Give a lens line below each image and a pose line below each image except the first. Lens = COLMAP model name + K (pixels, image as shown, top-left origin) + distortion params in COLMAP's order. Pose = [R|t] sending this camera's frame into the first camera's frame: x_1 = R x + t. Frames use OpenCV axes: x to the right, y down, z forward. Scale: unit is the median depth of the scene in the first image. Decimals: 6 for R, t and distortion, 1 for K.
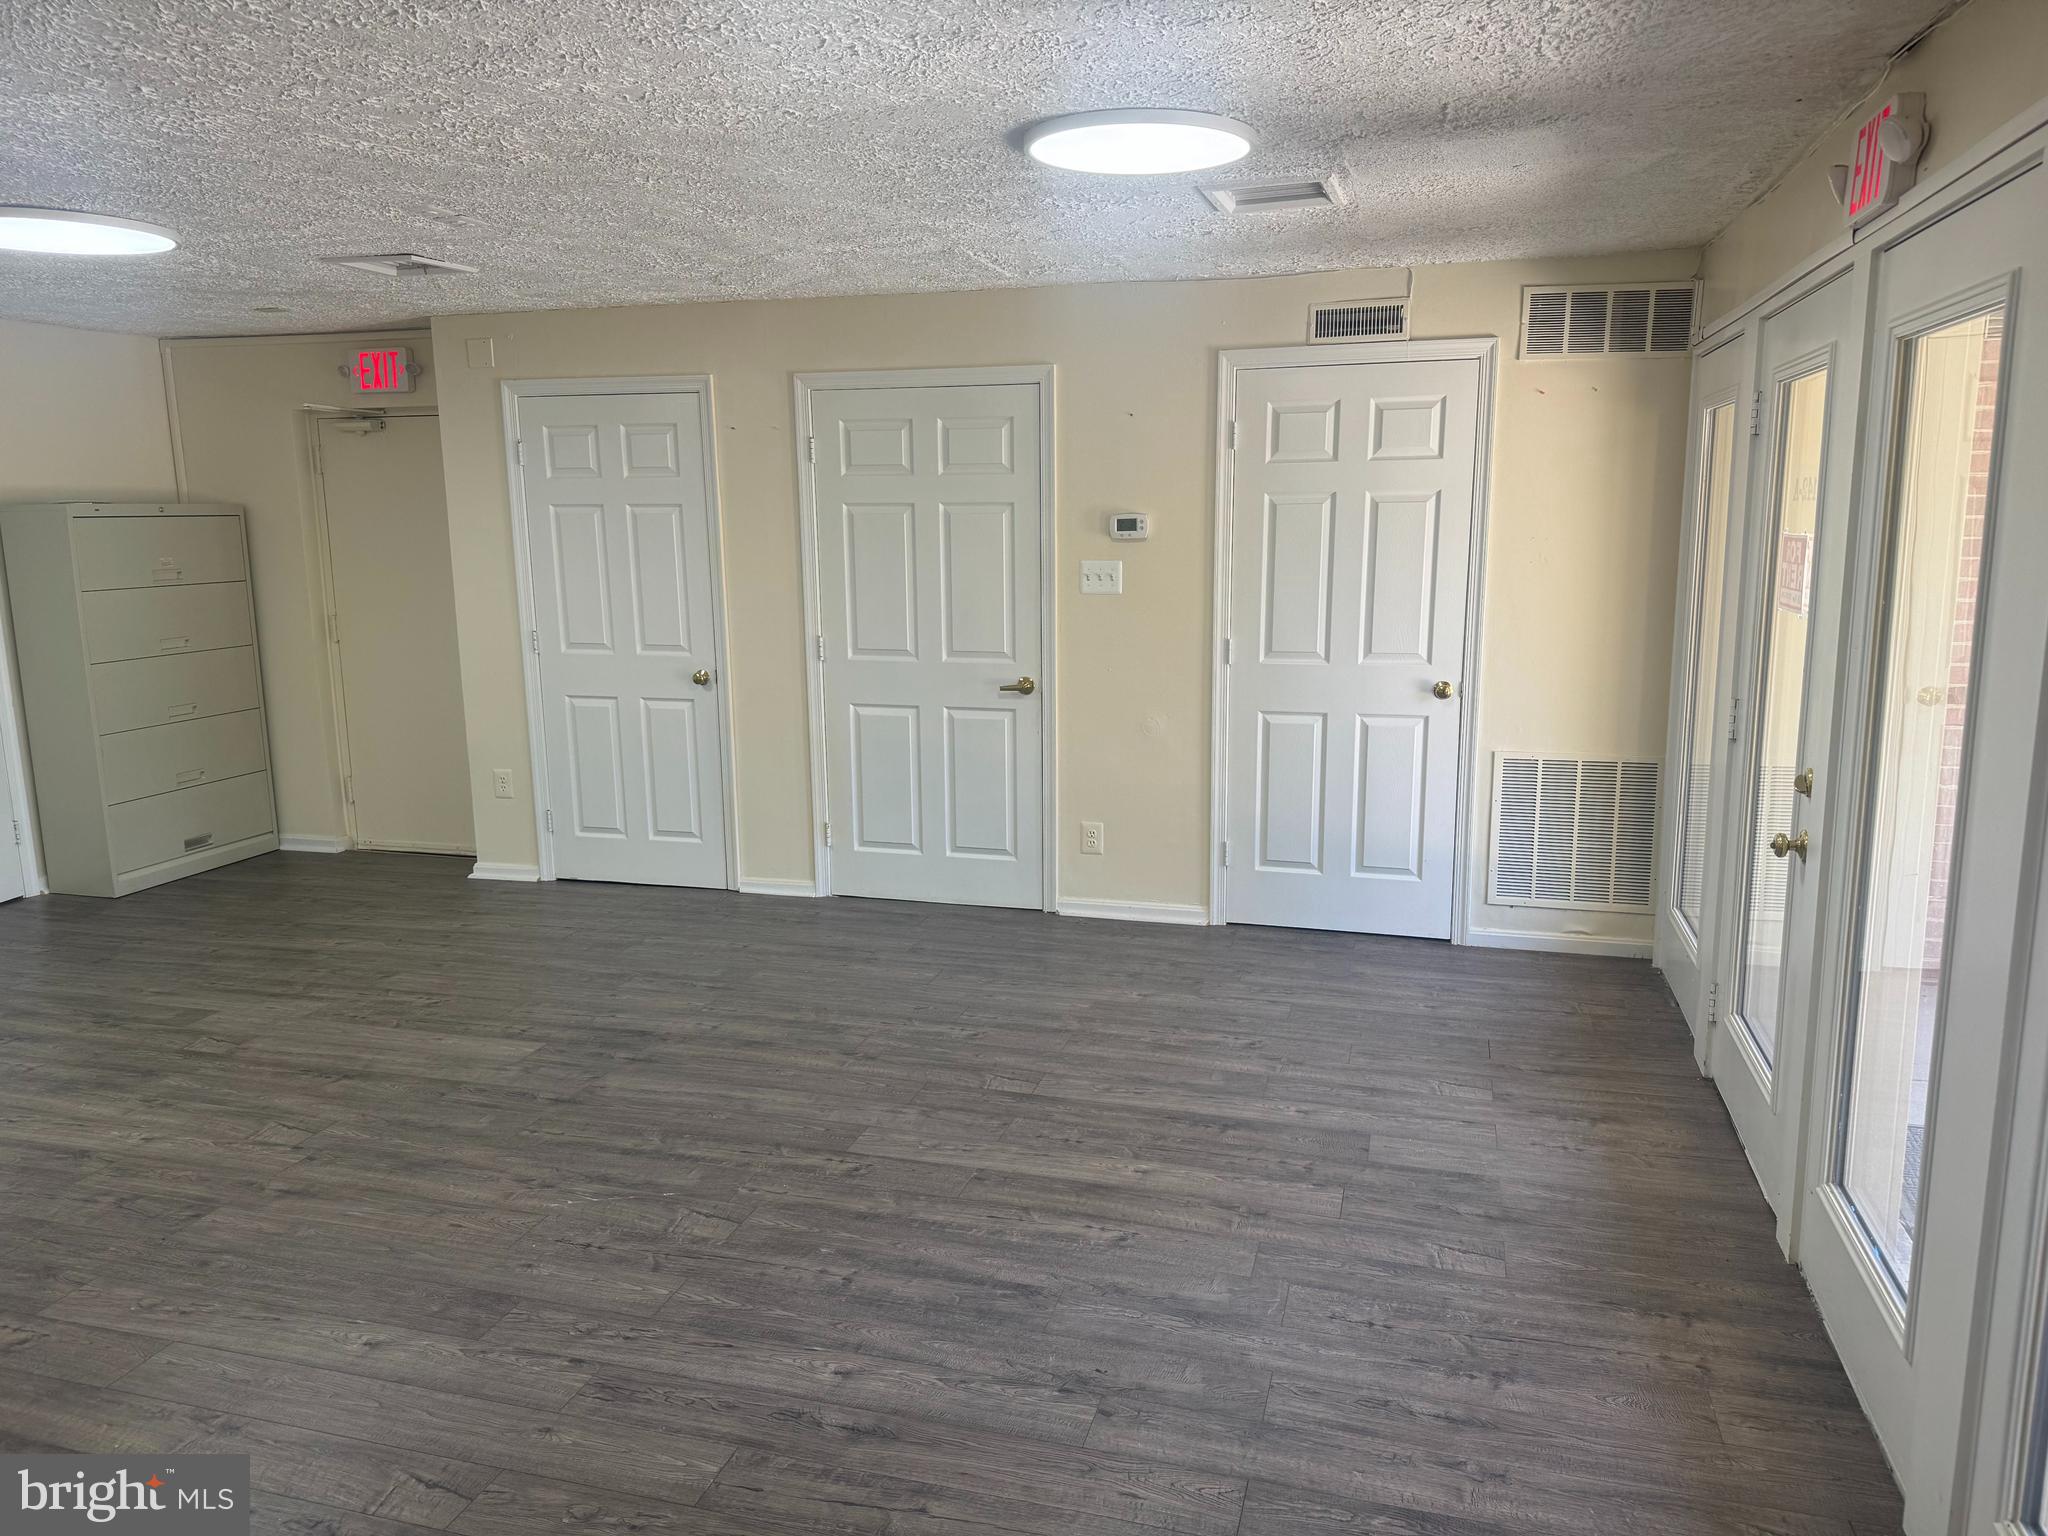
lens RADIAL K [[1422.9, 0, 1027.2], [0, 1422.9, 762.5], [0, 0, 1]] dist [-0.005005, -0.009267]
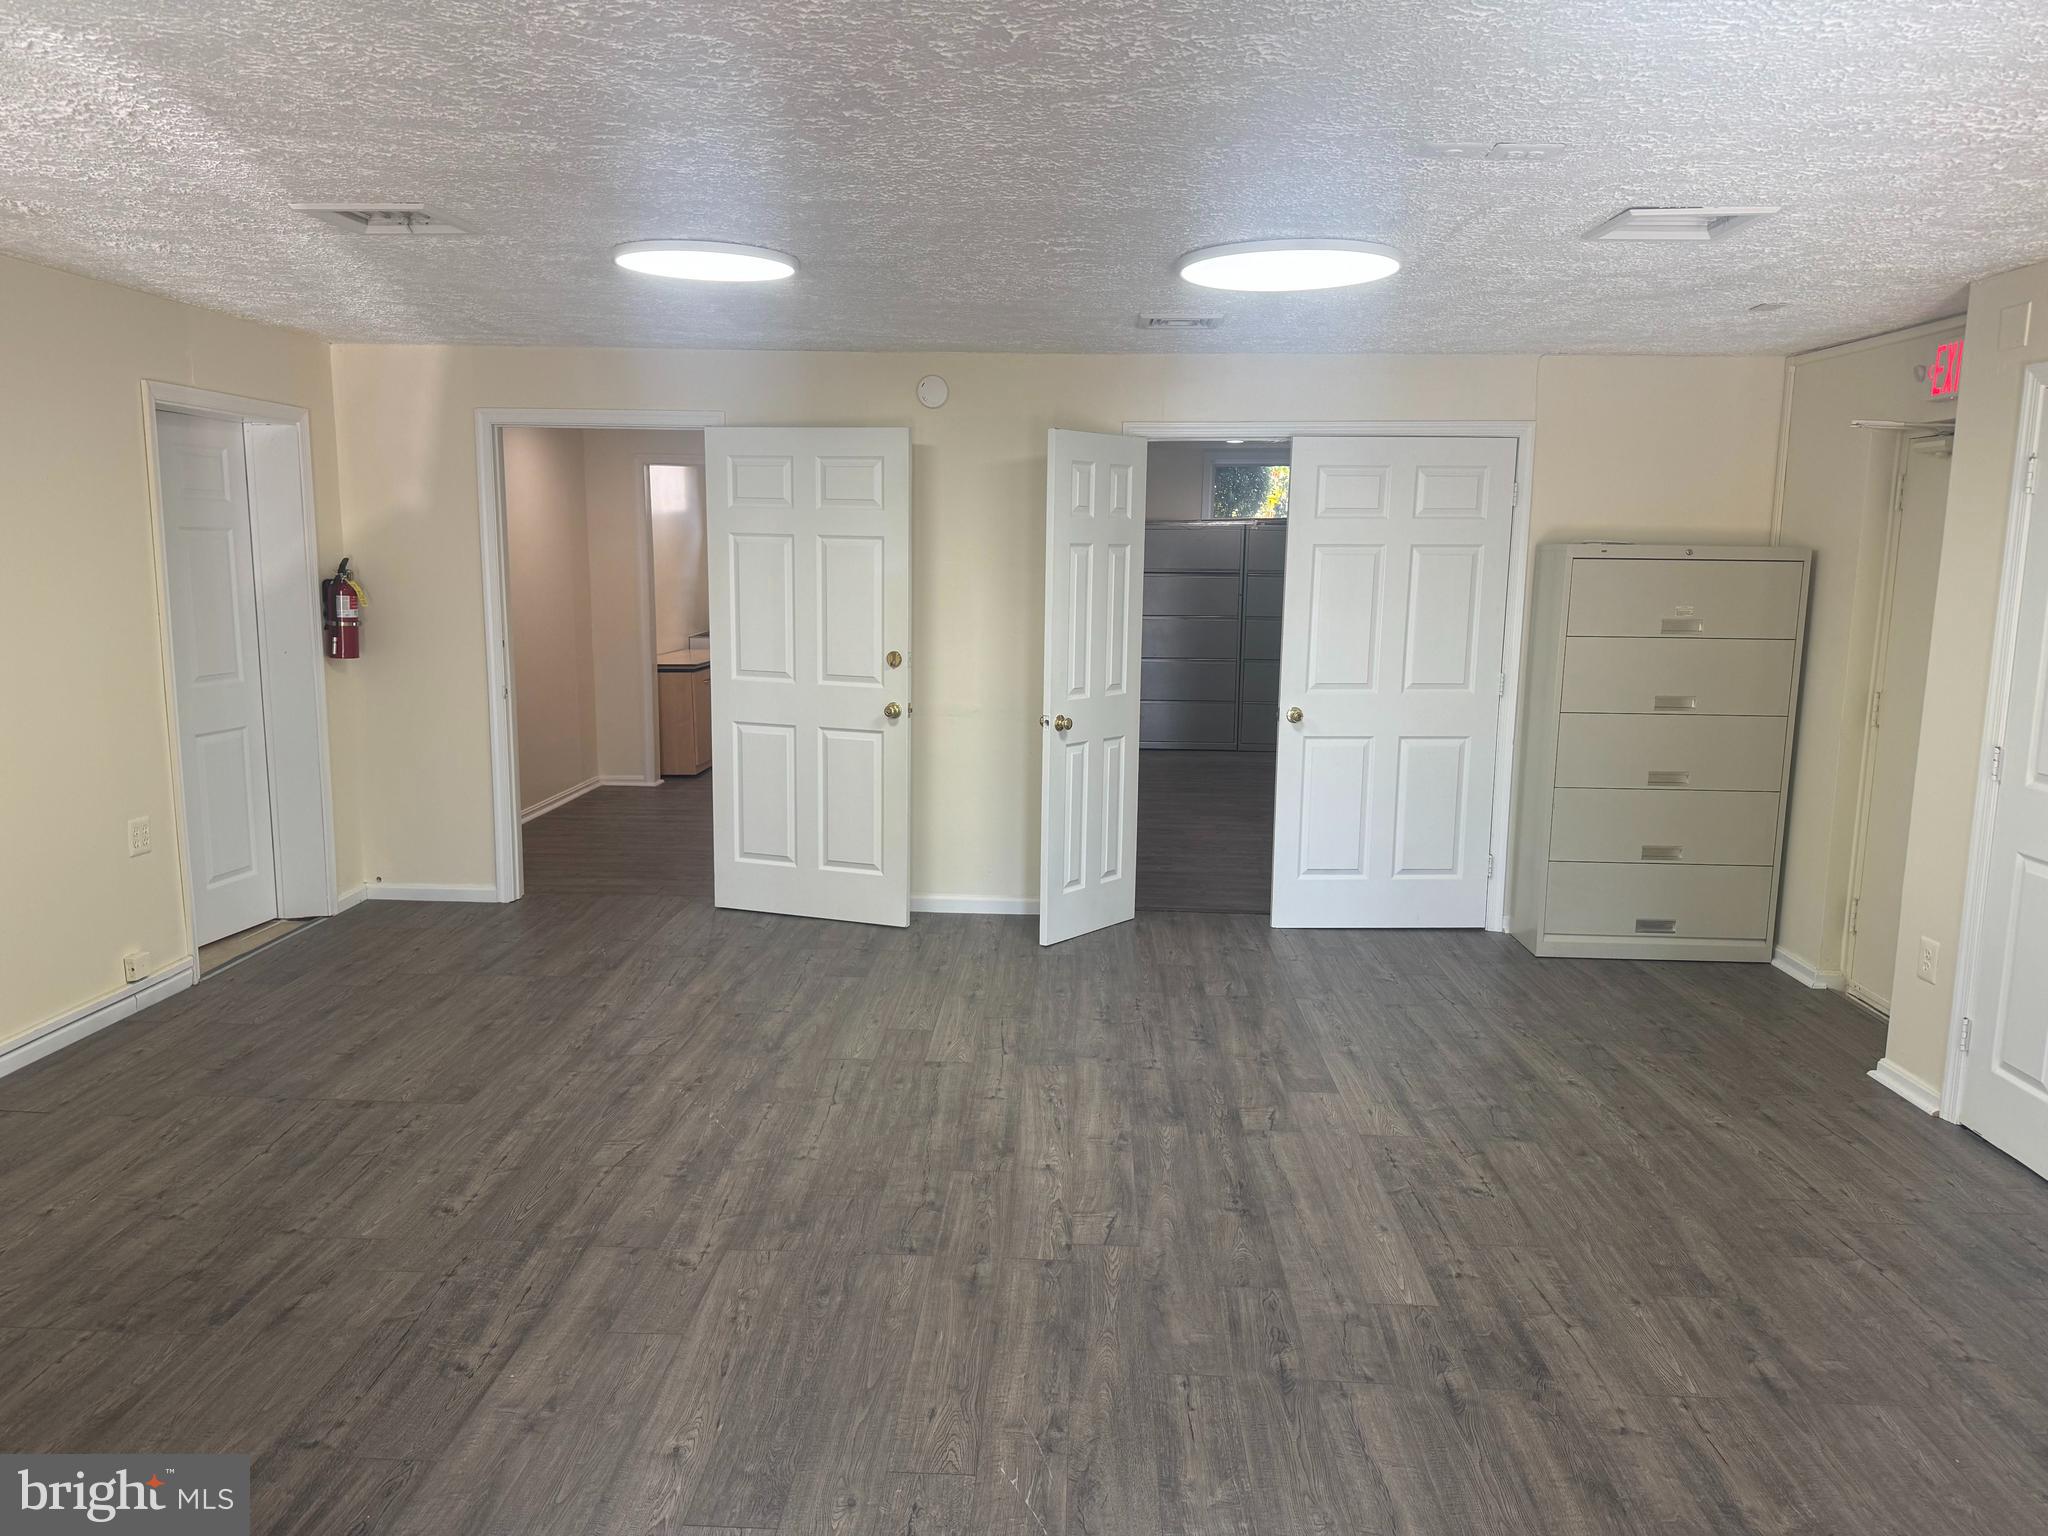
lens RADIAL K [[1422.9, 0, 1021.4], [0, 1422.9, 771.2], [0, 0, 1]] dist [-0.005005, -0.009267]
pose [[0.229757, 0.162006, -0.959670, 0.233466], [-0.193384, 0.973986, 0.118125, -0.097076], [0.953842, 0.158445, 0.255110, 0.557687]]
